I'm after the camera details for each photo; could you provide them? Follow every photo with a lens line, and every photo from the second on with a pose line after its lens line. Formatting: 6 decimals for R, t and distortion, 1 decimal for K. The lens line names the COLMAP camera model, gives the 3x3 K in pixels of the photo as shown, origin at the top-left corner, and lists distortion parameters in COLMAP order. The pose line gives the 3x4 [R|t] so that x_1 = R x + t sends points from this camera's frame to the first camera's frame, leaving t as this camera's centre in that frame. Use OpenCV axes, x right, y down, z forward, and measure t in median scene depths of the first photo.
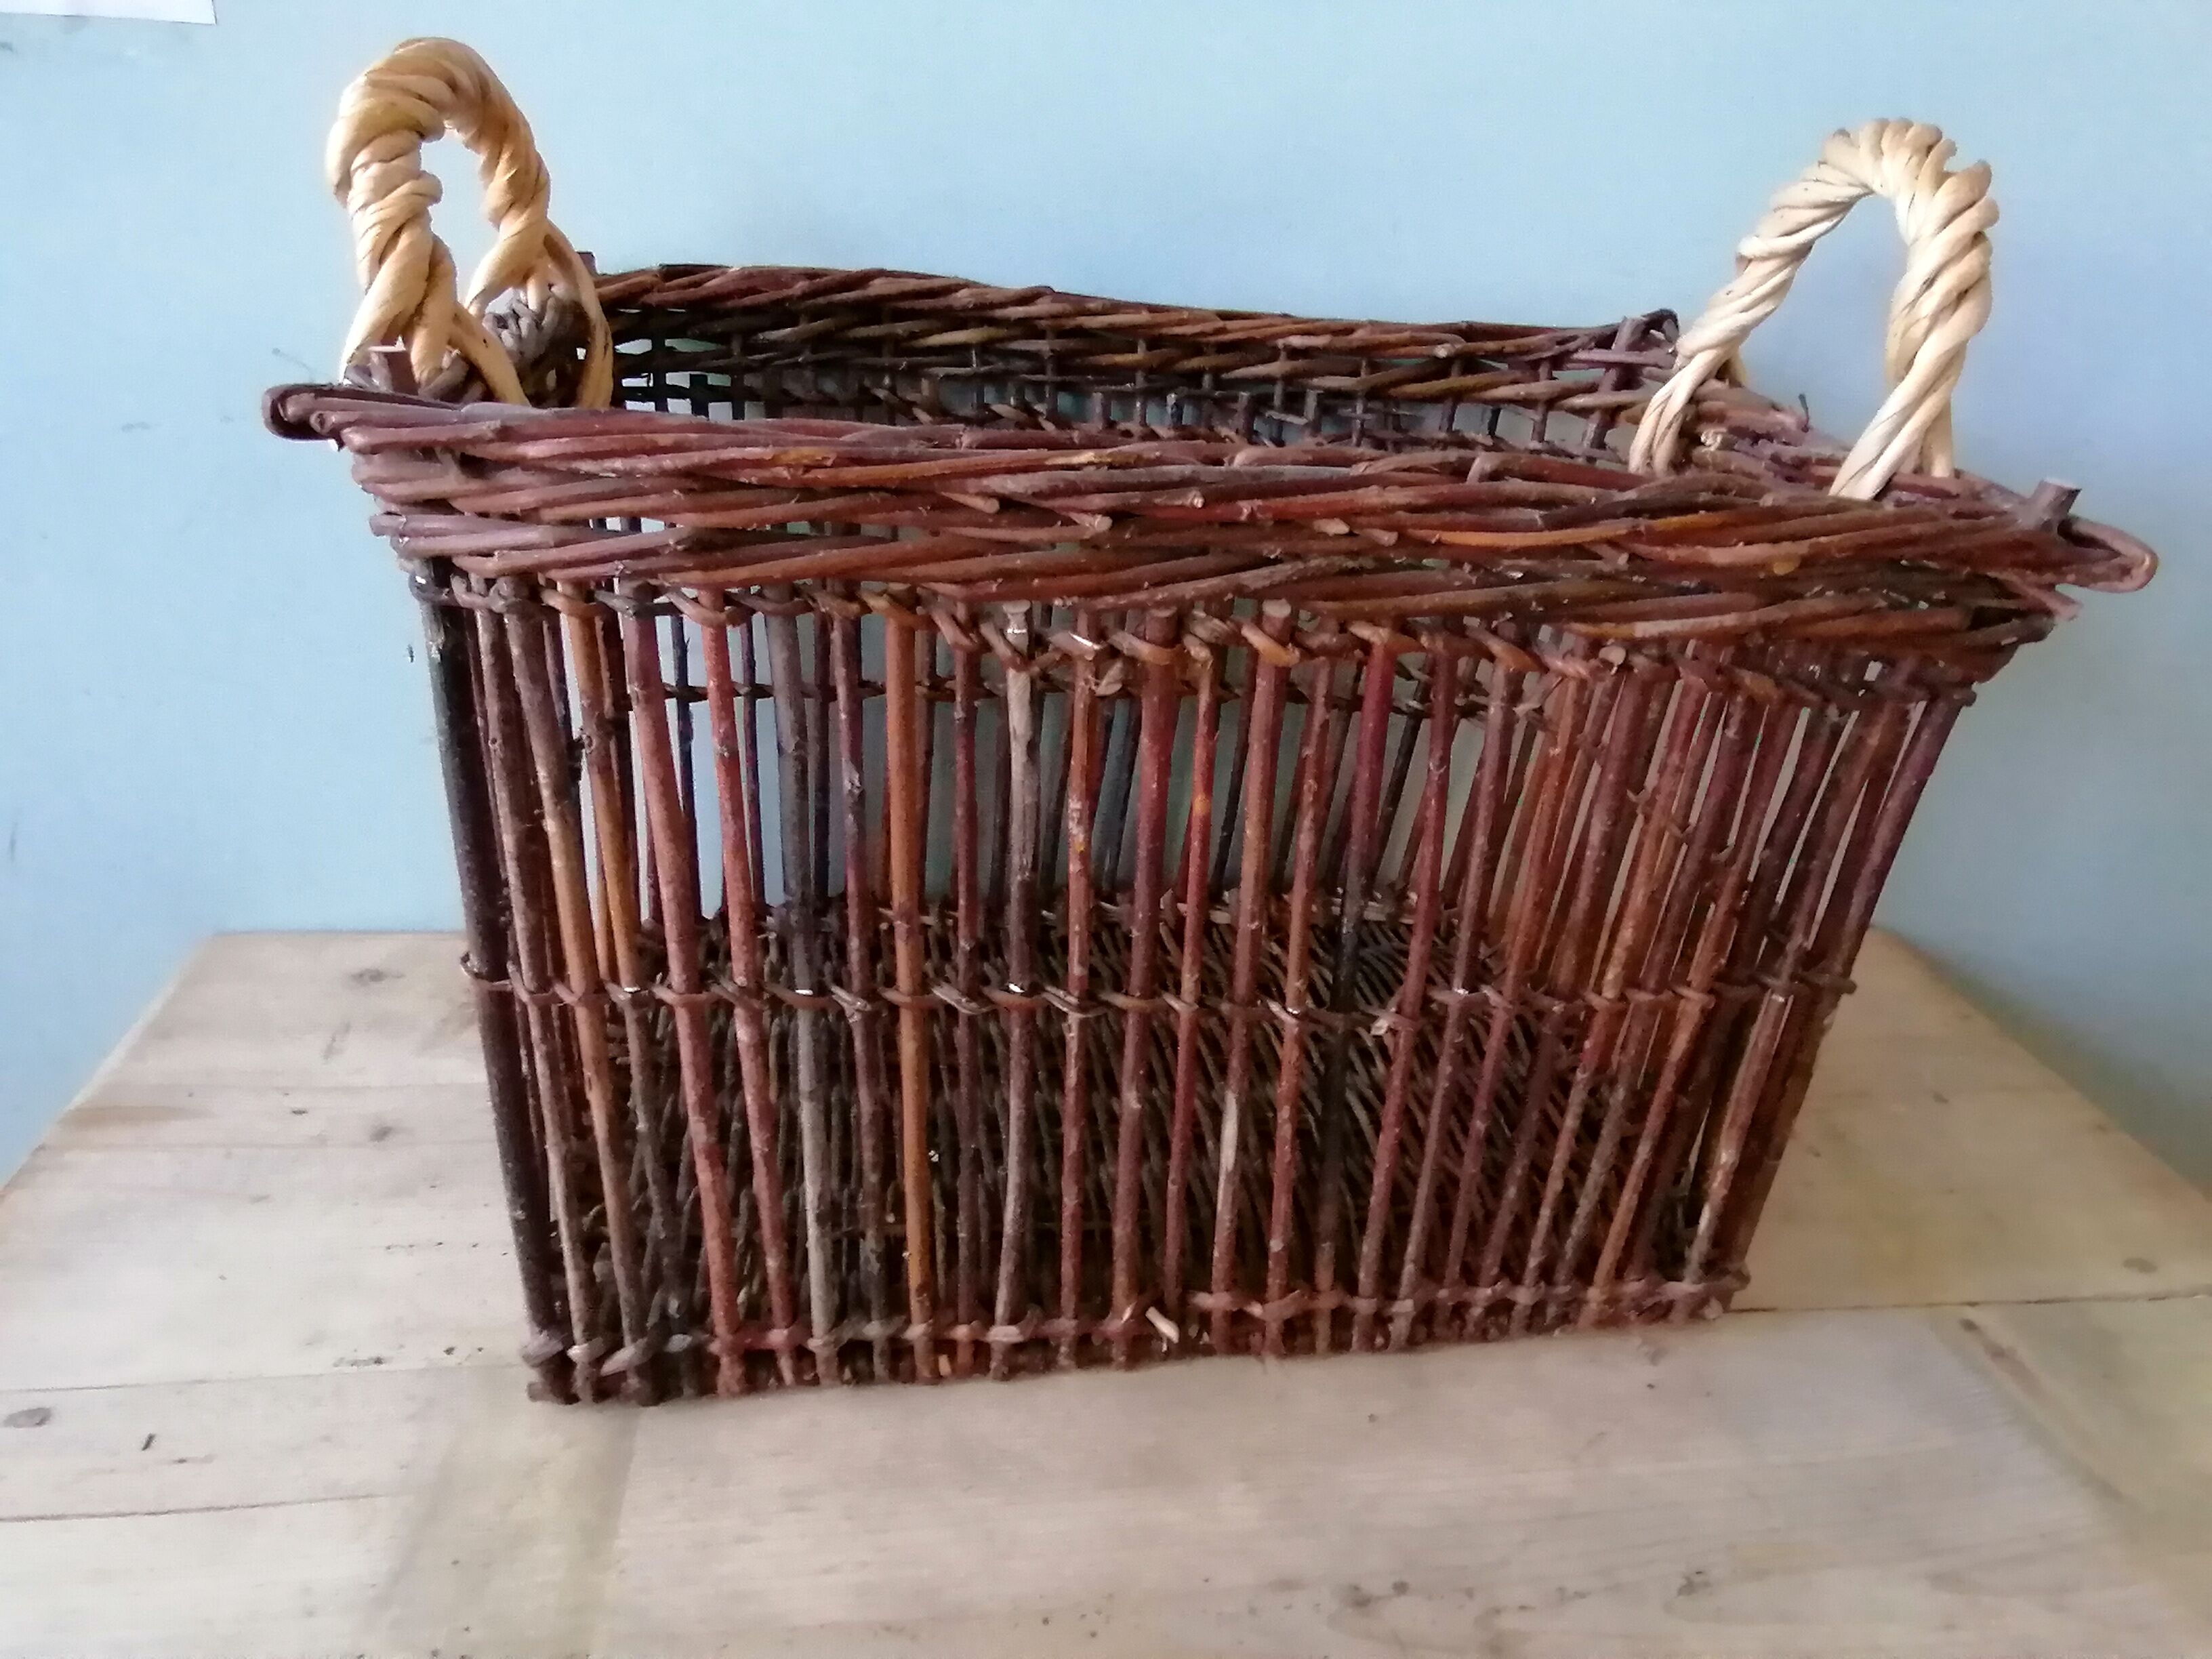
lens RADIAL K [[1571.7, 0, 1111.2], [0, 1571.7, 835.2], [0, 0, 1]] dist [0.021985, 0.022606]
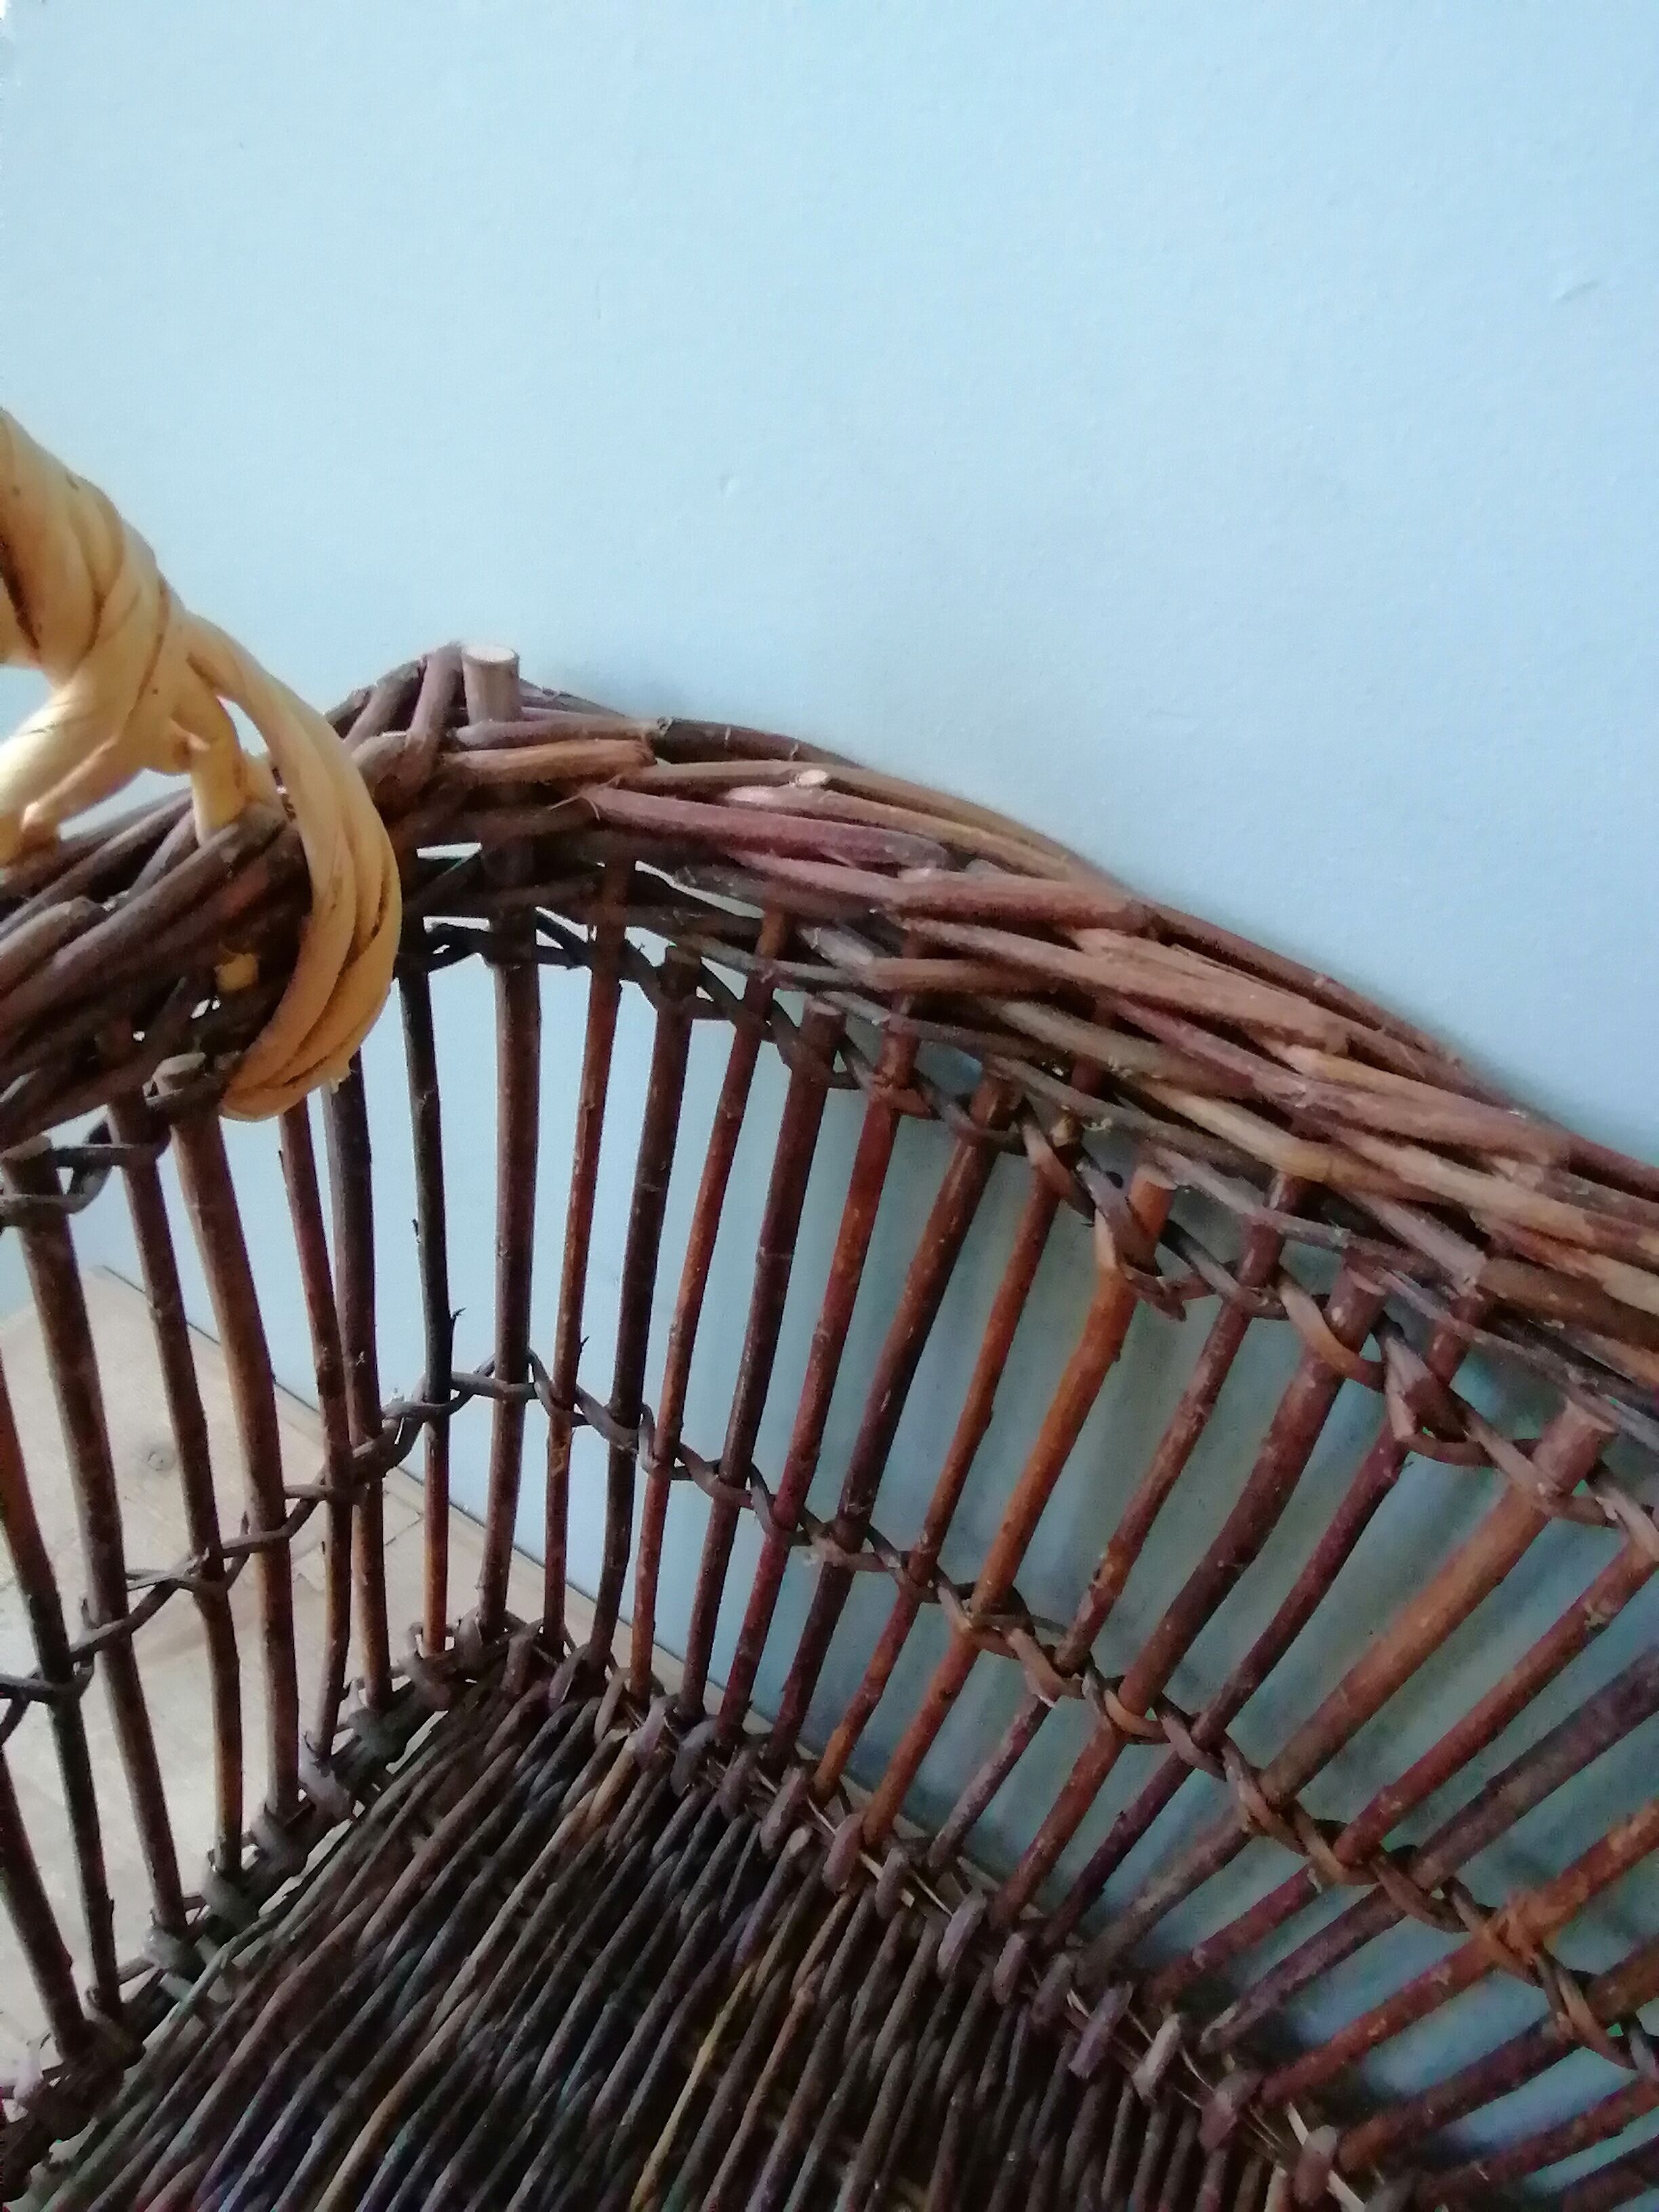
lens RADIAL K [[1571.7, 0, 812.3], [0, 1571.7, 1099.1], [0, 0, 1]] dist [0.021985, 0.022606]
pose [[0.777068, 0.455554, -0.434321, -0.026396], [-0.360732, 0.887801, 0.285799, -0.524029], [0.515788, -0.065412, 0.854215, 0.837054]]
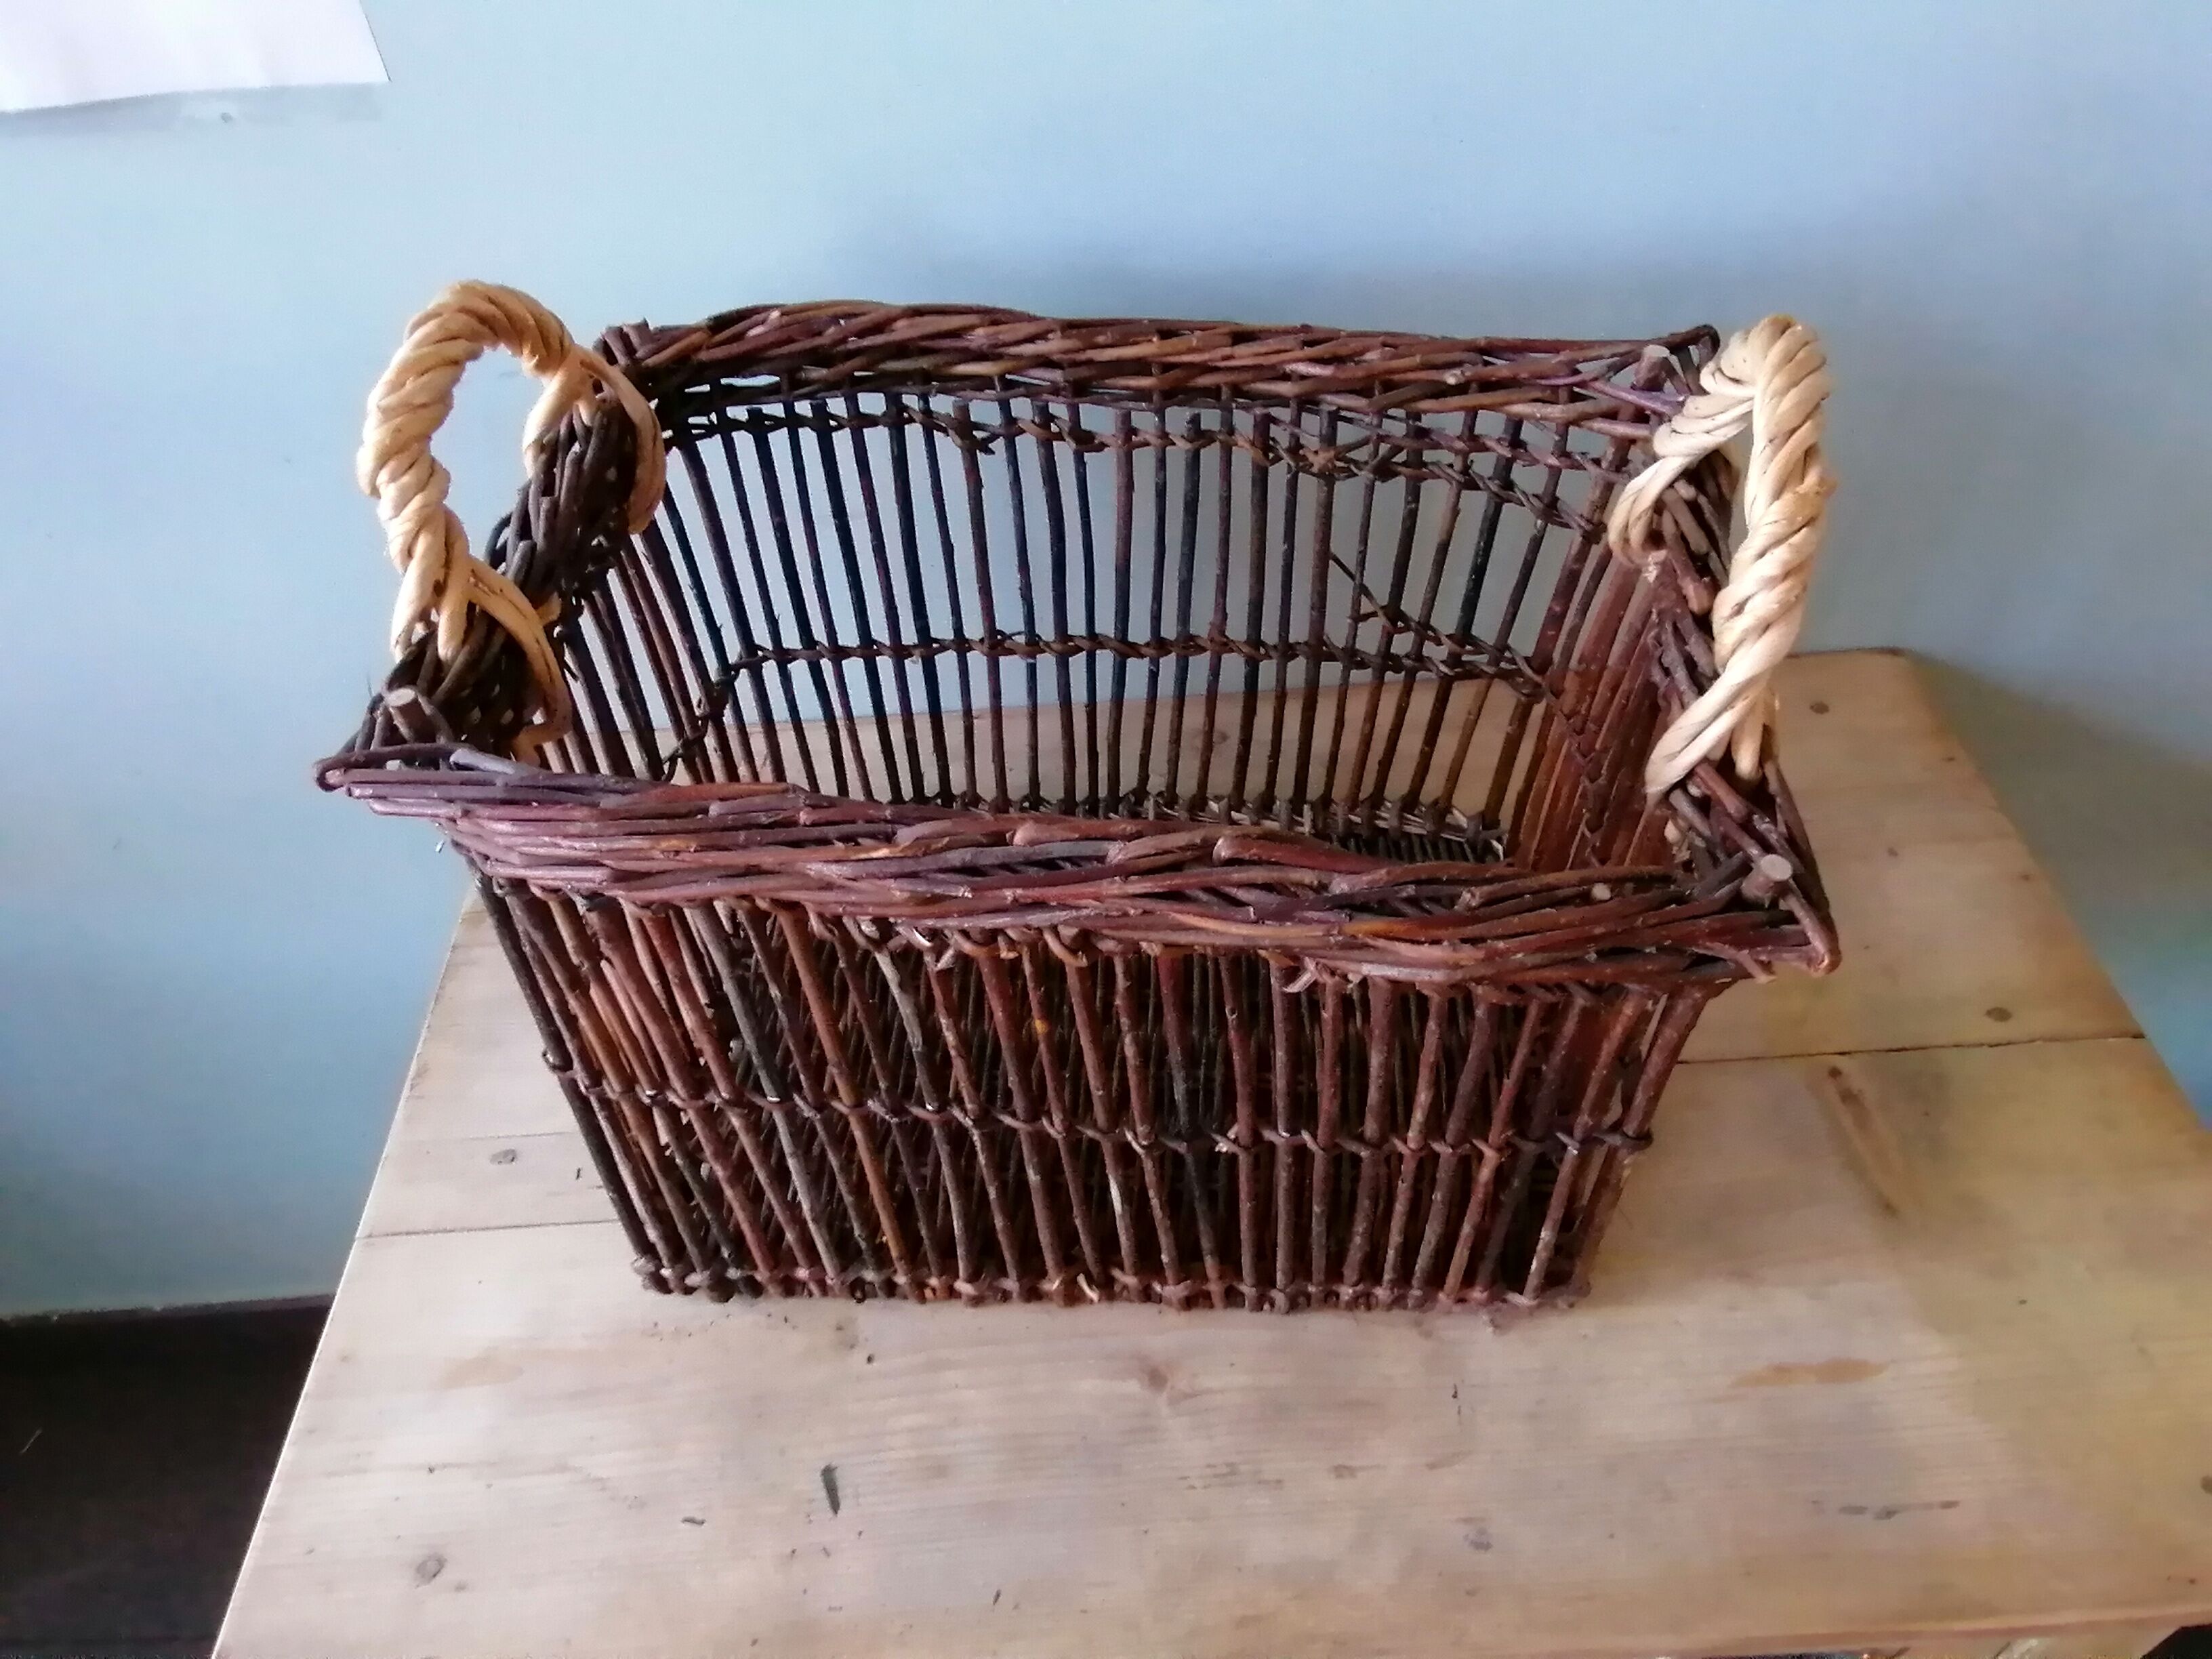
lens RADIAL K [[1571.7, 0, 1097.3], [0, 1571.7, 843.3], [0, 0, 1]] dist [0.021985, 0.022606]
pose [[0.970985, 0.075287, -0.226978, 0.326664], [0.008504, 0.937678, 0.347401, -0.513513], [0.238987, -0.339252, 0.909831, -0.072727]]
